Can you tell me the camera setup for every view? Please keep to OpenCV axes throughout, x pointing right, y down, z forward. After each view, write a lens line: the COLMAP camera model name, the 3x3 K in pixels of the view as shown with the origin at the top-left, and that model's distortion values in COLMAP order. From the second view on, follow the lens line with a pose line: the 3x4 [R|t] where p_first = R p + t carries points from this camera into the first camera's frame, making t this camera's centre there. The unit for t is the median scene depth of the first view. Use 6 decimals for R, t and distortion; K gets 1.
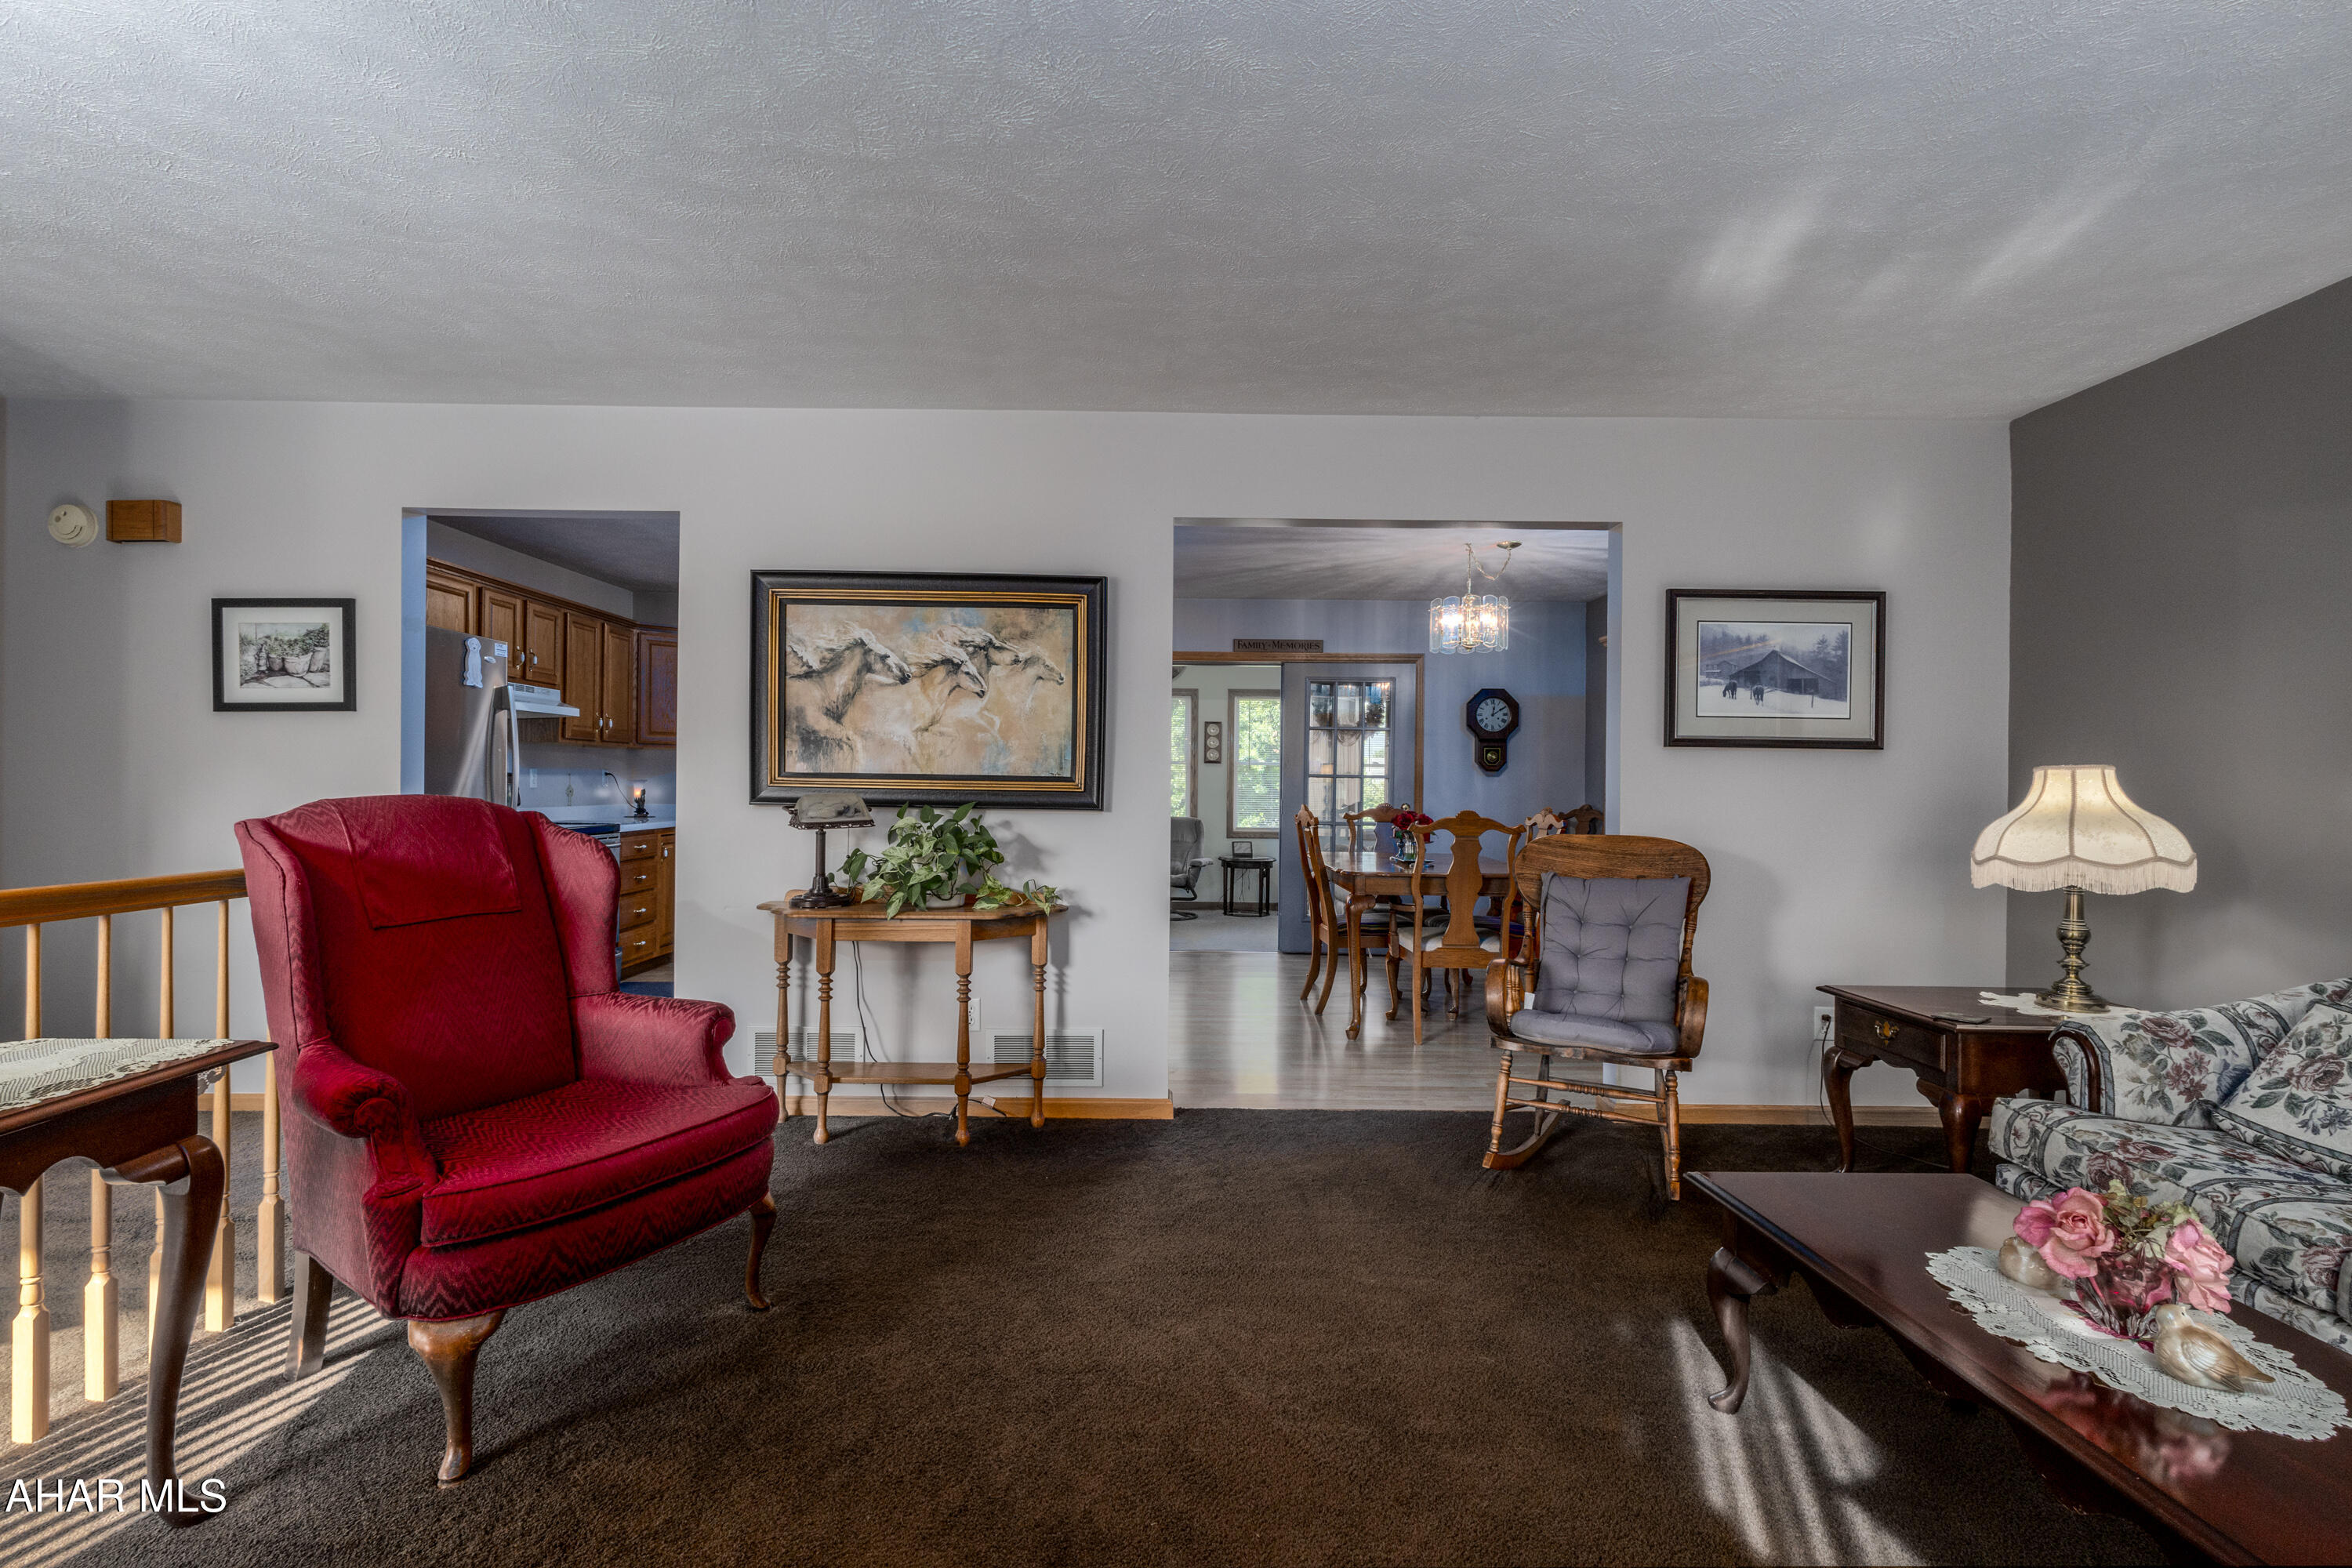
lens RADIAL K [[1098.4, 0, 1165.4], [0, 1098.4, 777.8], [0, 0, 1]] dist [-0.005634, 0.002129]
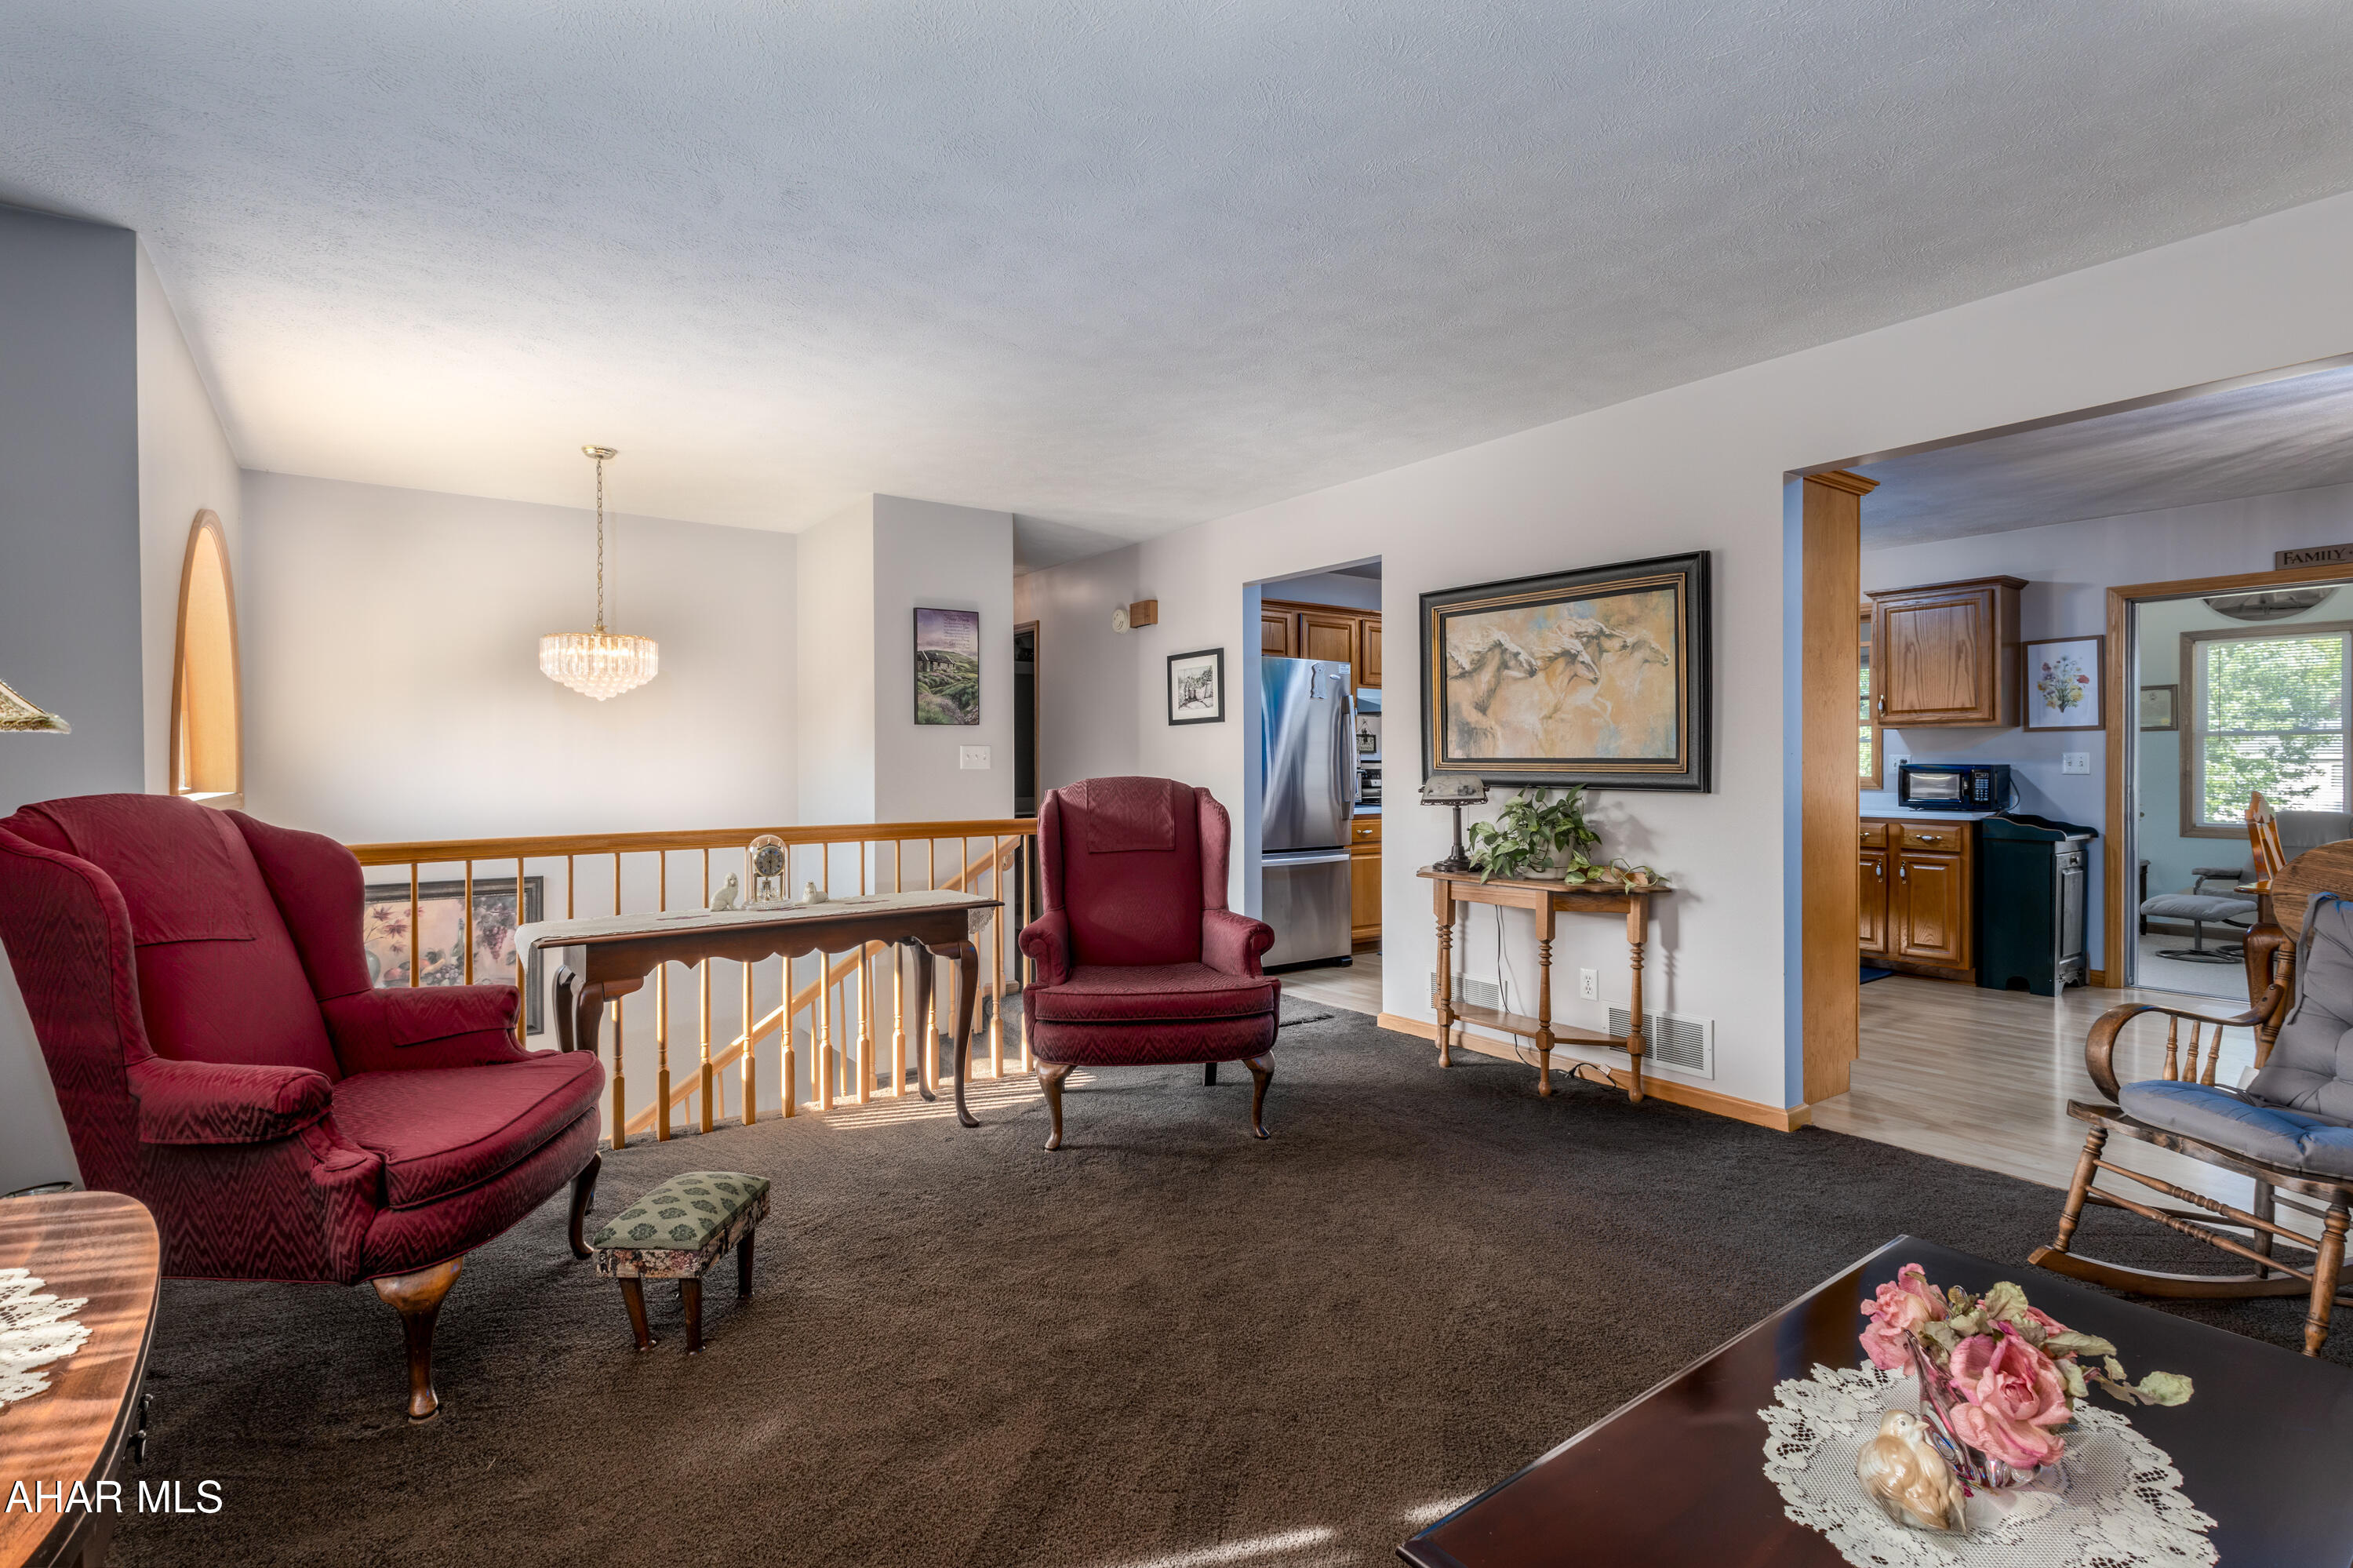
lens RADIAL K [[1098.9, 0, 1136.0], [0, 1098.9, 765.4], [0, 0, 1]] dist [-0.005634, 0.002129]
pose [[0.563130, -0.009315, -0.826316, 0.454624], [0.012389, 0.999919, -0.002829, 0.002120], [0.826275, -0.008644, 0.563200, 0.042619]]
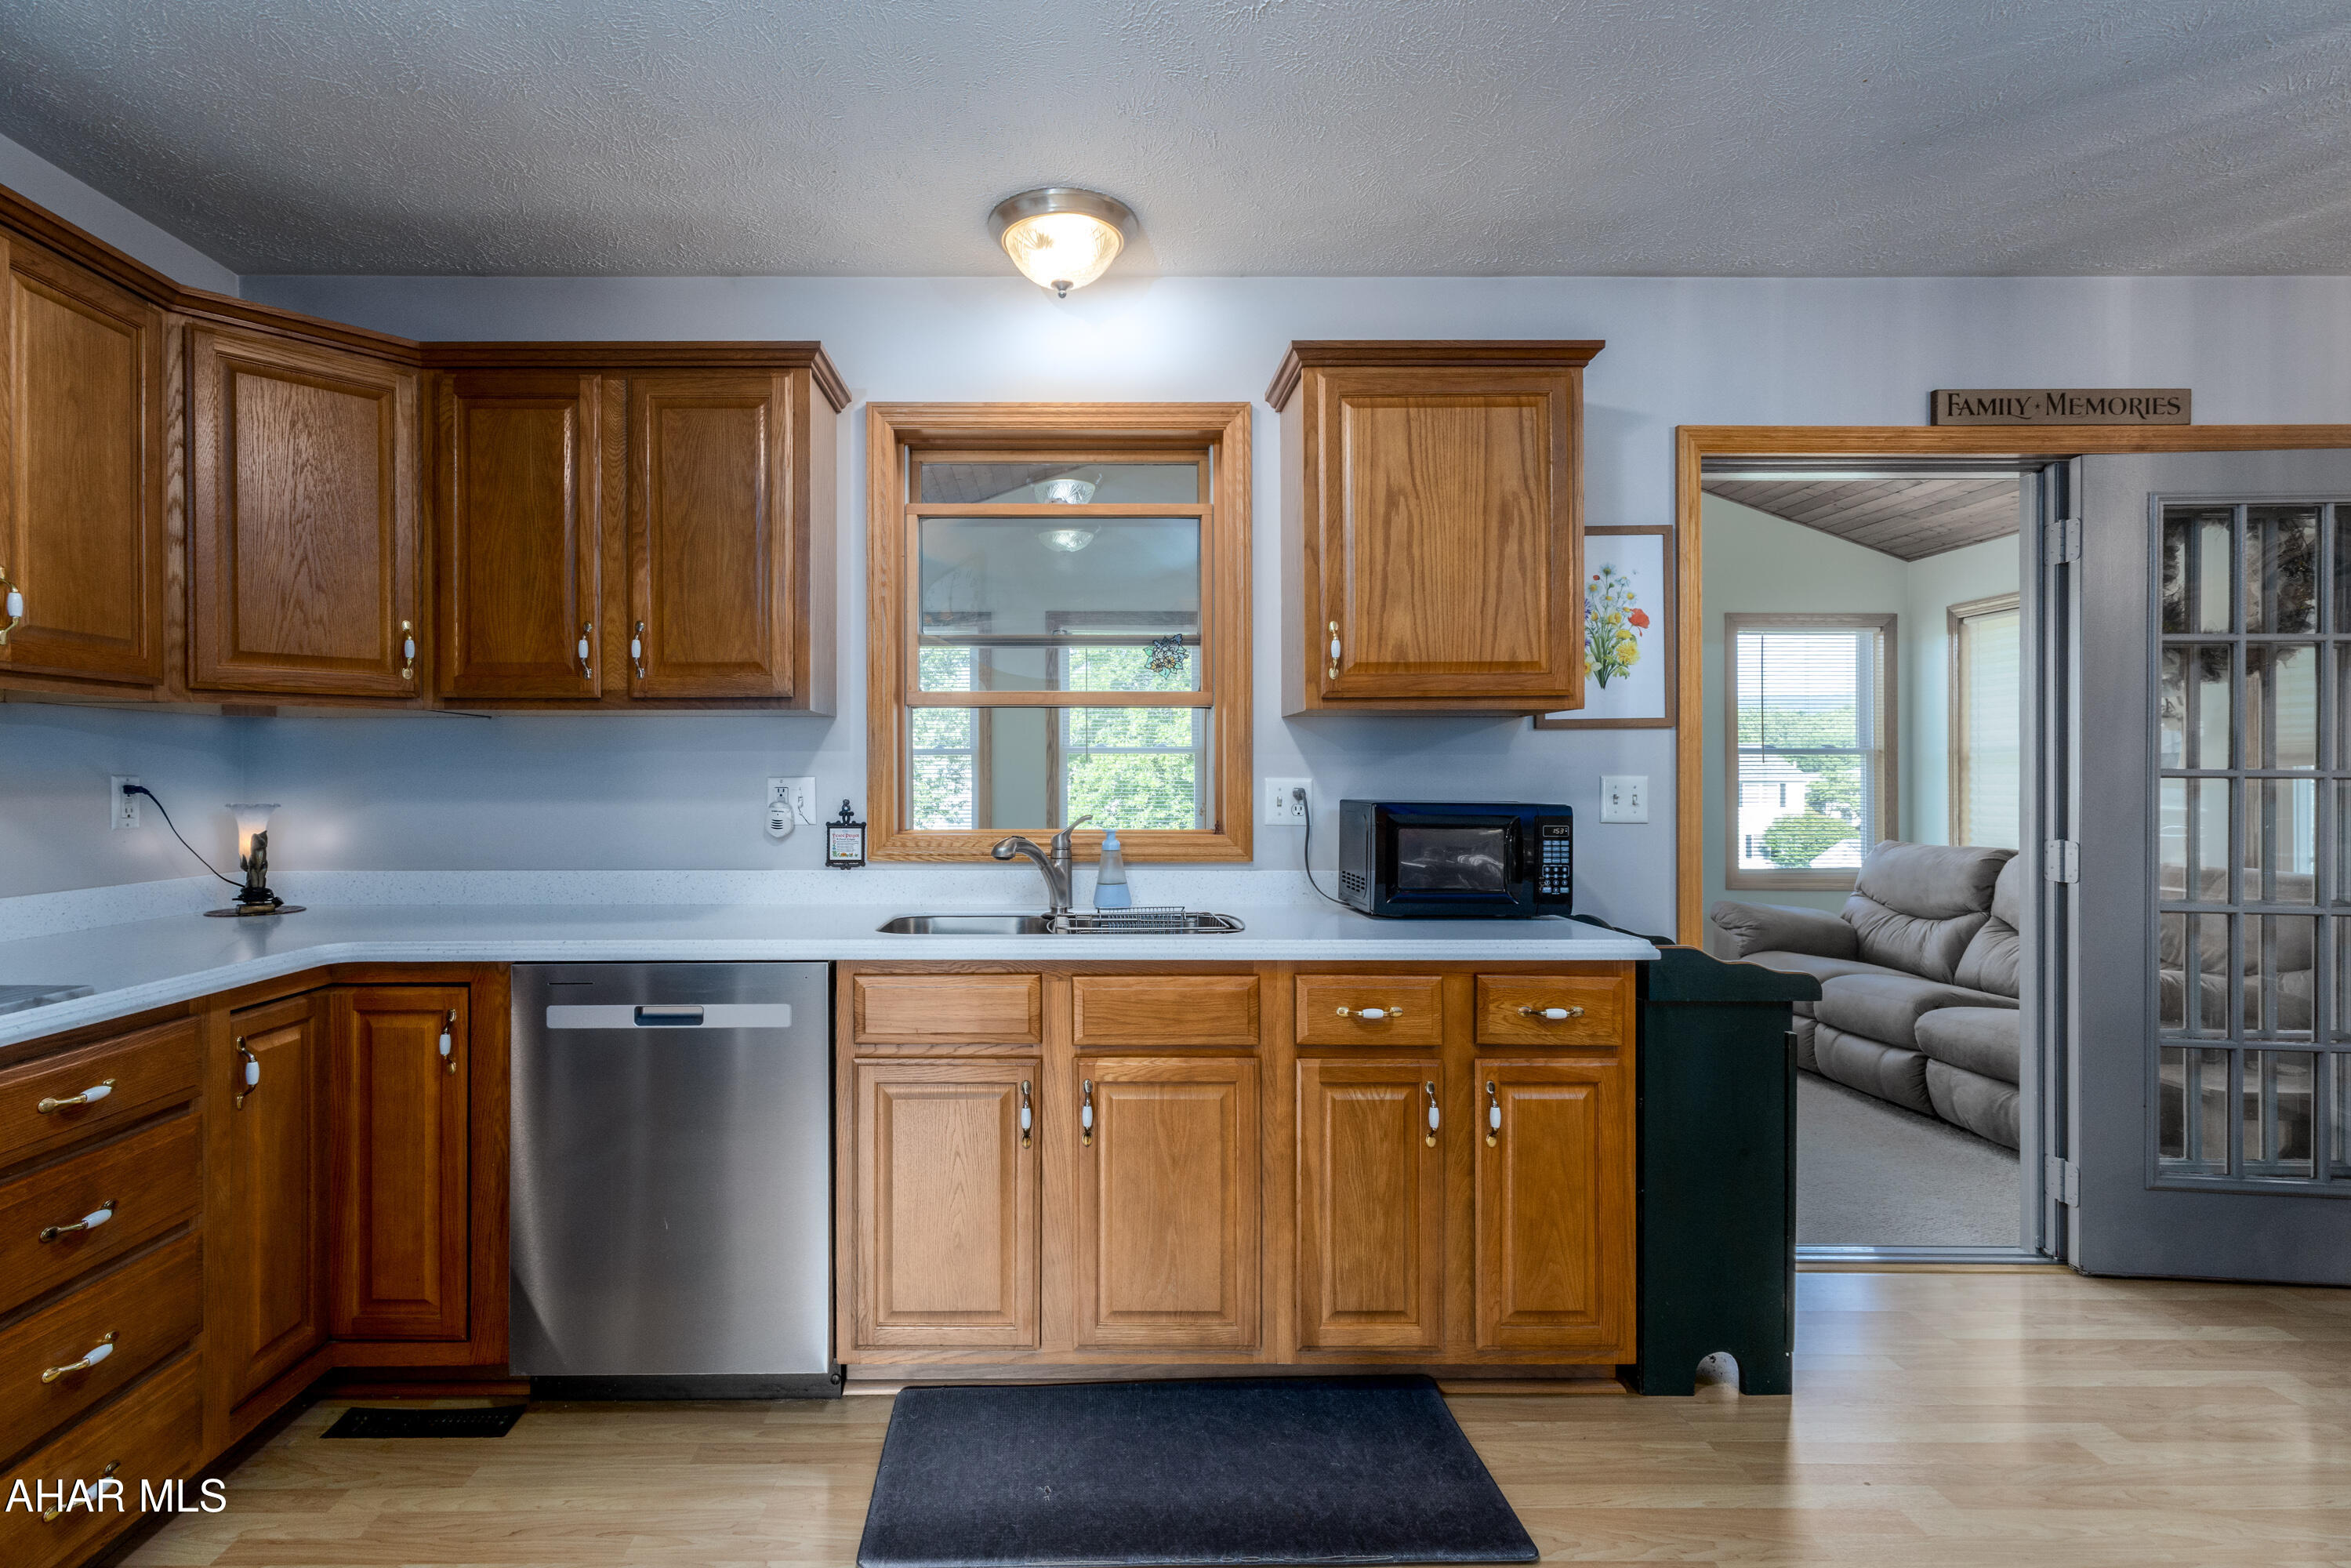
lens RADIAL K [[1098.0, 0, 1069.5], [0, 1098.0, 782.6], [0, 0, 1]] dist [-0.005634, 0.002129]
pose [[0.999942, -0.010374, -0.003017, -0.432709], [0.010402, 0.999899, 0.009657, -0.010579], [0.002917, -0.009688, 0.999949, 1.289401]]
